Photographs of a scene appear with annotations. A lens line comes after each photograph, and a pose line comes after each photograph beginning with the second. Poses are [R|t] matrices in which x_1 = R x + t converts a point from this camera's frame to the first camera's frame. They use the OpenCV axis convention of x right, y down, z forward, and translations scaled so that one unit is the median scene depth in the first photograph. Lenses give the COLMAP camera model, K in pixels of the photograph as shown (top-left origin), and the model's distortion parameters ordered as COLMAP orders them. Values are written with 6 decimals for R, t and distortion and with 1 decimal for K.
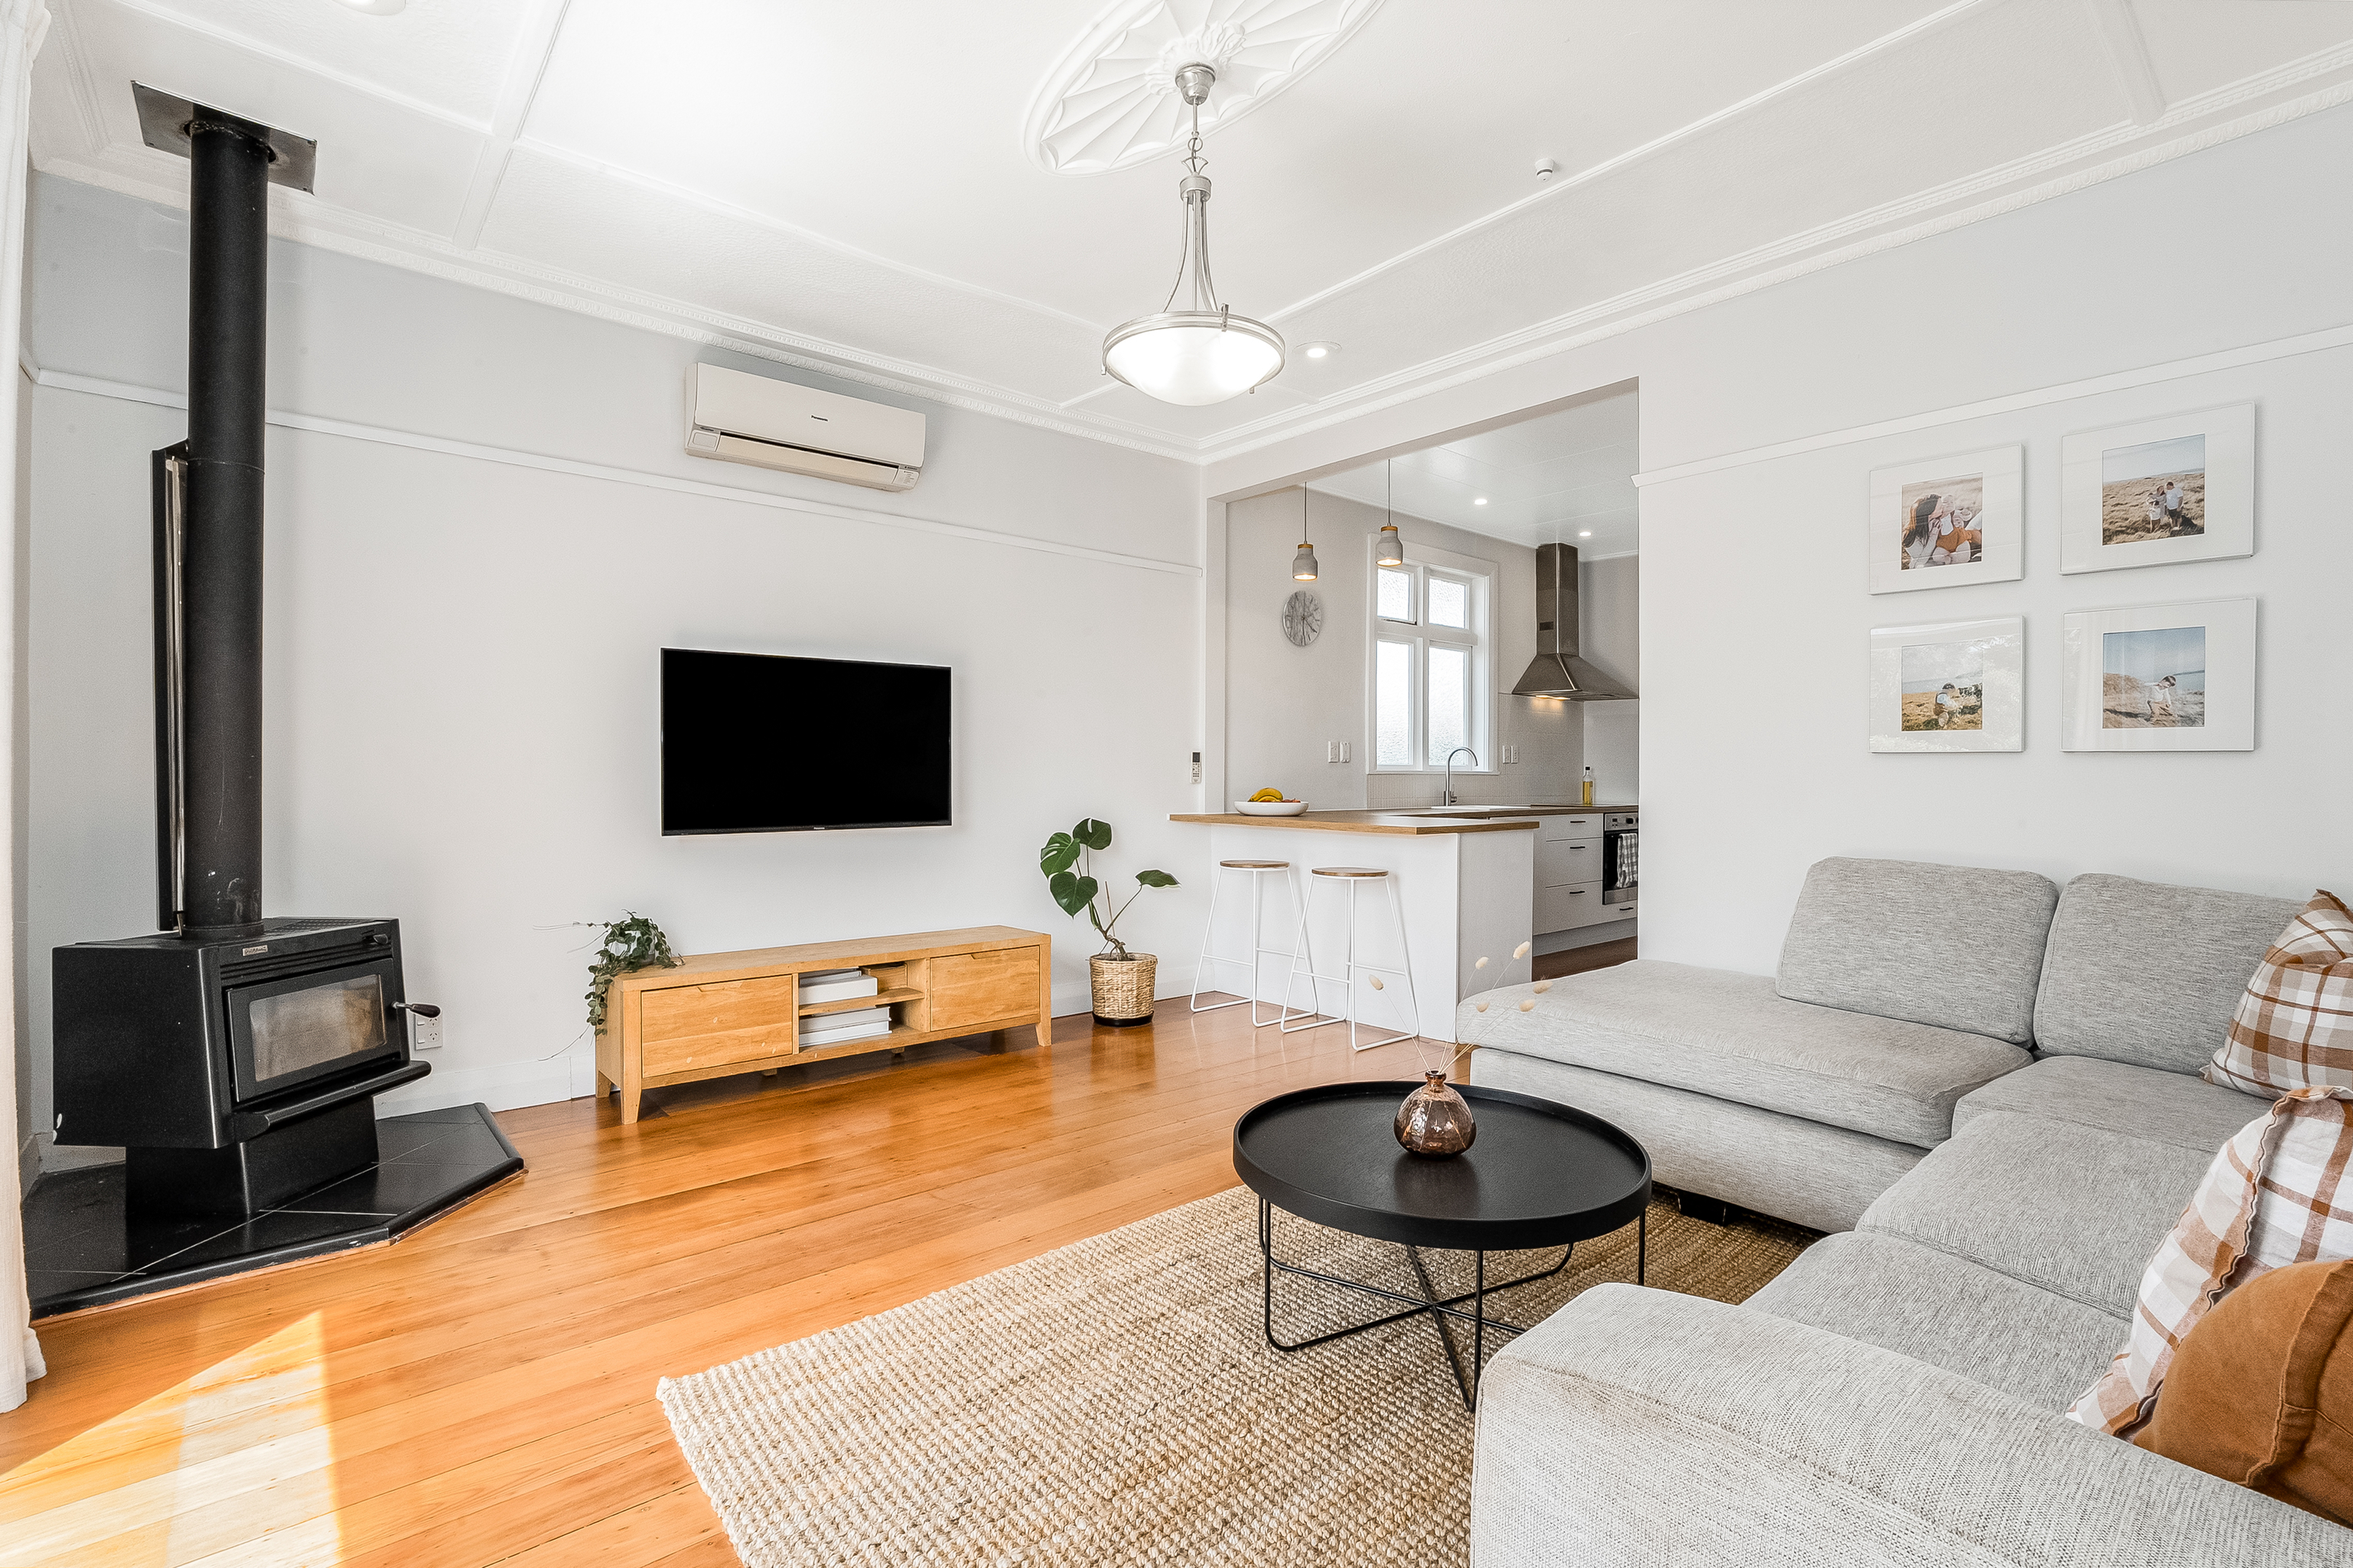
lens RADIAL K [[1064.6, 0, 1178.2], [0, 1064.6, 777.6], [0, 0, 1]] dist [-0.049128, 0.020476]
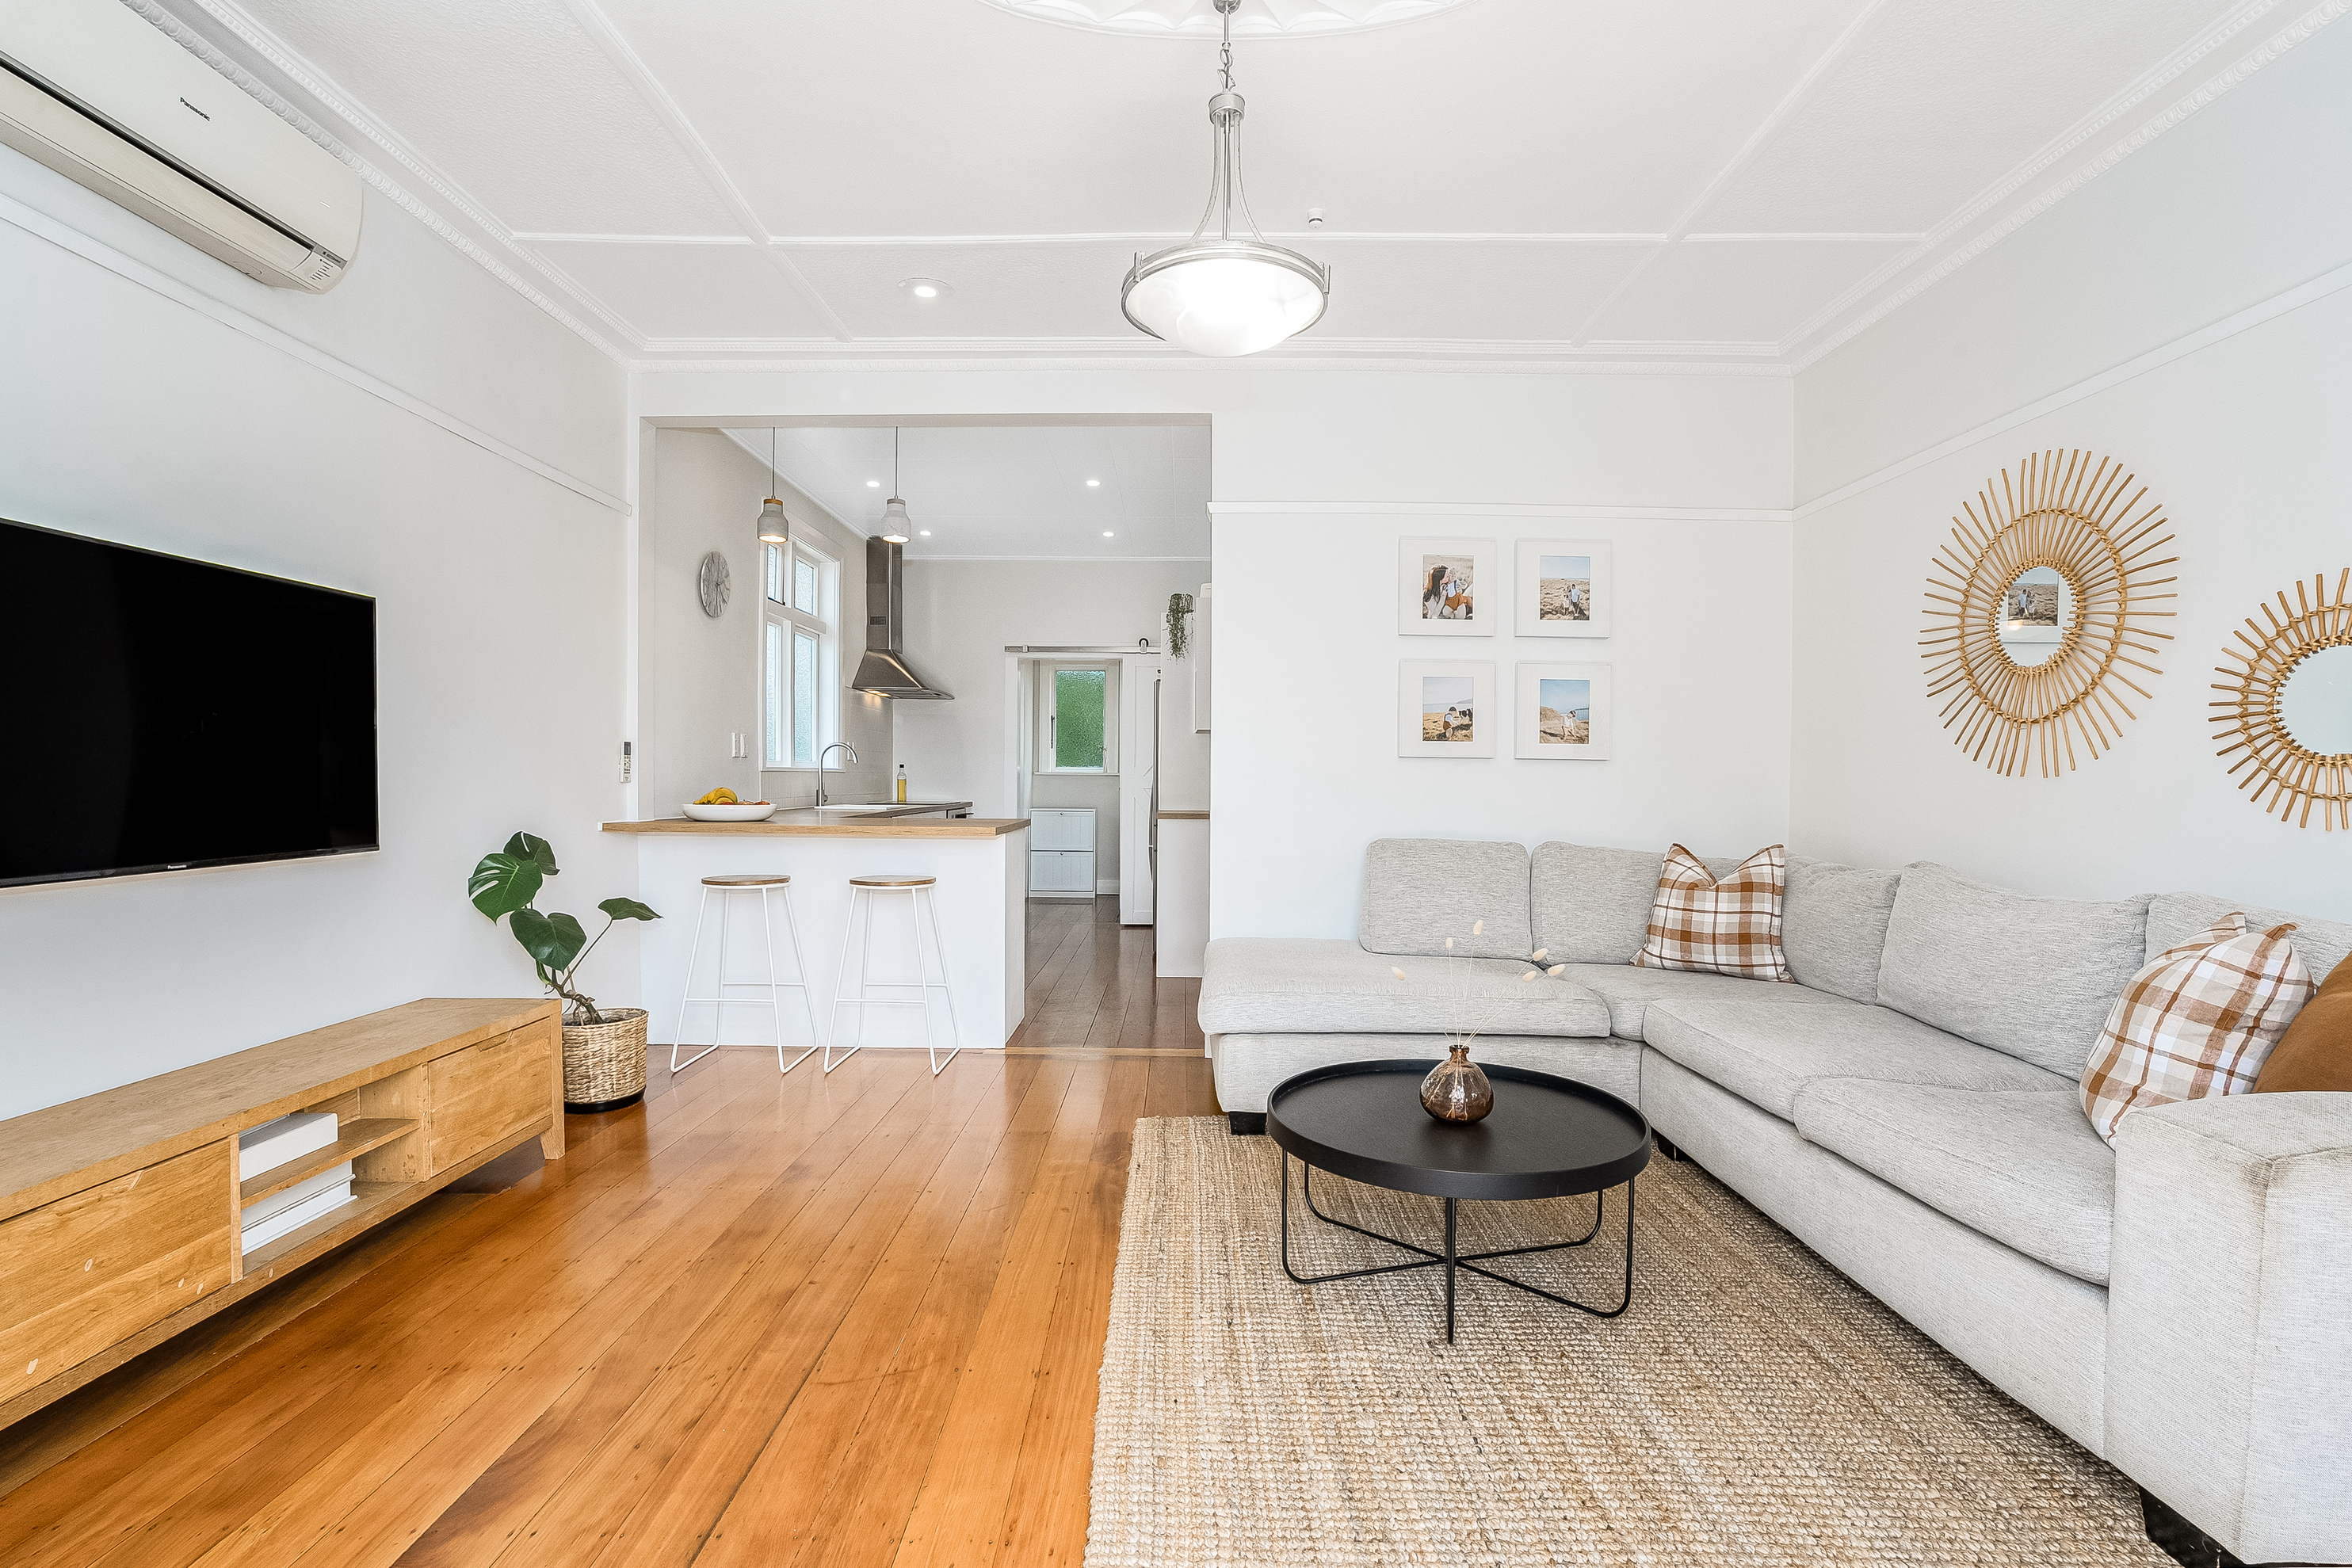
lens RADIAL K [[1071.0, 0, 1171.6], [0, 1071.0, 798.4], [0, 0, 1]] dist [-0.052834, 0.021133]
pose [[0.660809, -0.014644, 0.750411, -0.340742], [-0.002312, 0.999765, 0.021546, -0.000233], [-0.750550, -0.015973, 0.660620, 0.220834]]
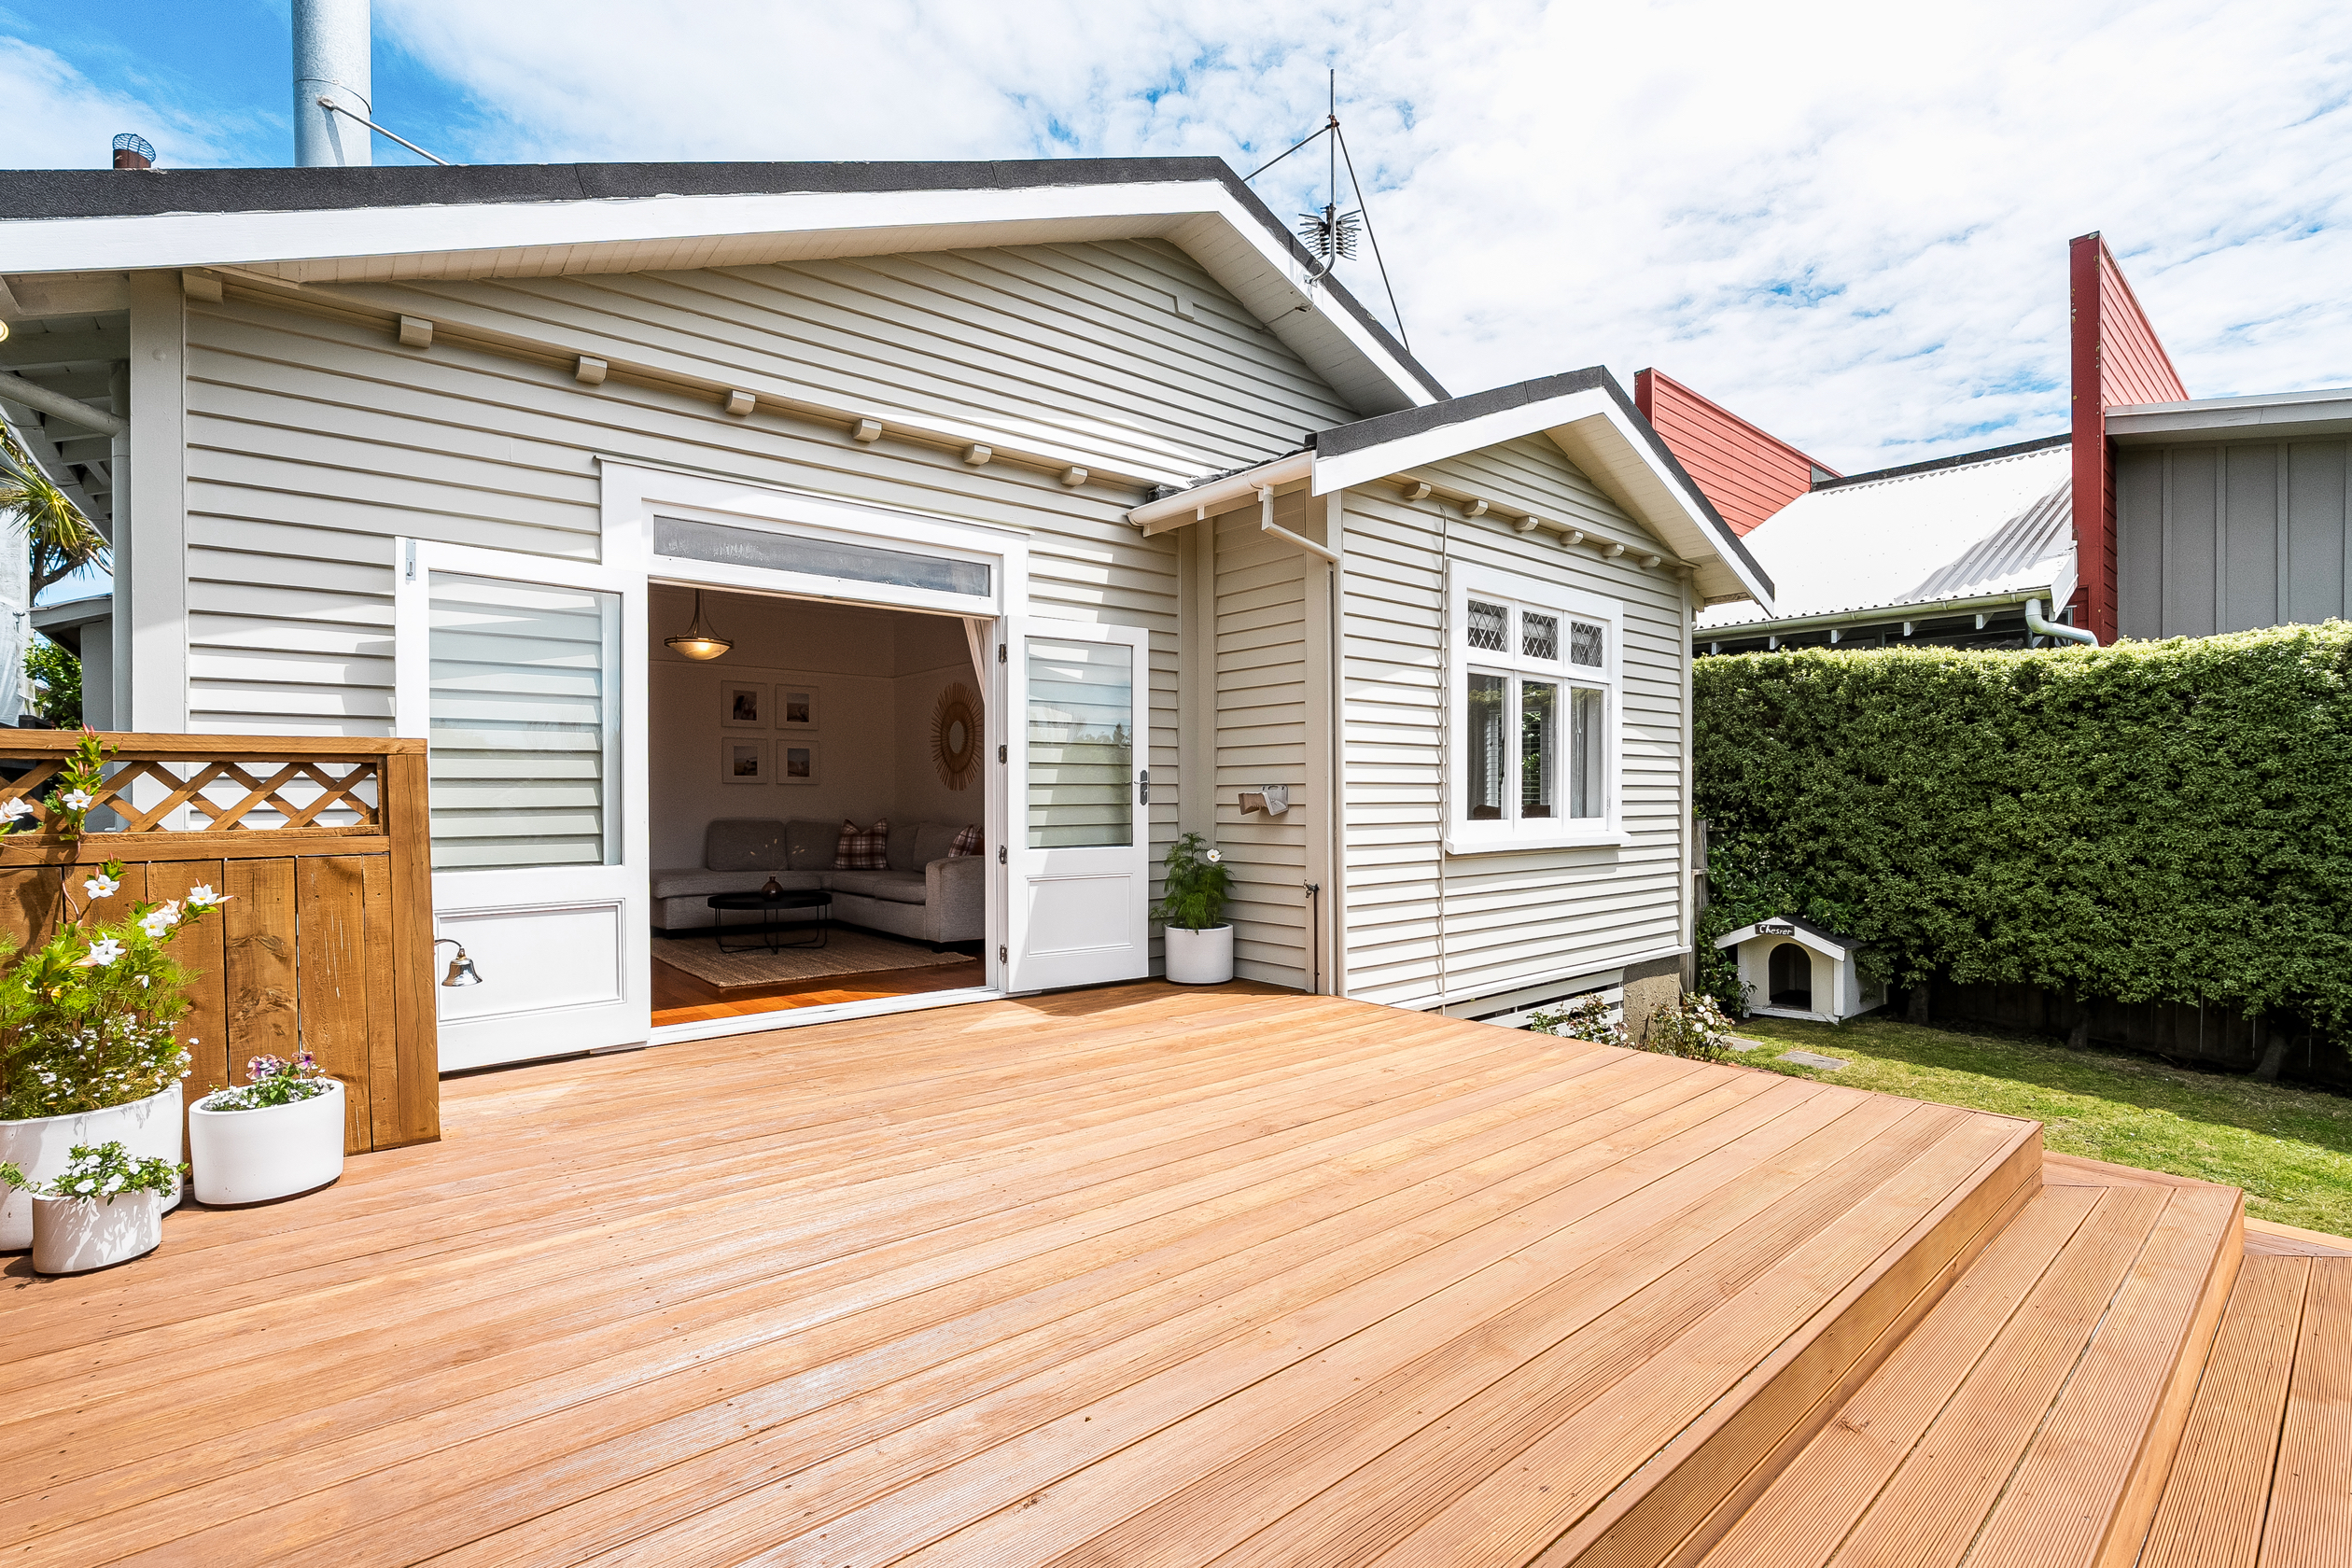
lens RADIAL K [[1064.1, 0, 1177.7], [0, 1064.1, 777.6], [0, 0, 1]] dist [-0.049128, 0.020476]
pose [[0.006072, -0.004061, 0.999973, -1.396227], [0.002569, 0.999989, 0.004045, -0.030204], [-0.999978, 0.002545, 0.006083, -0.146633]]
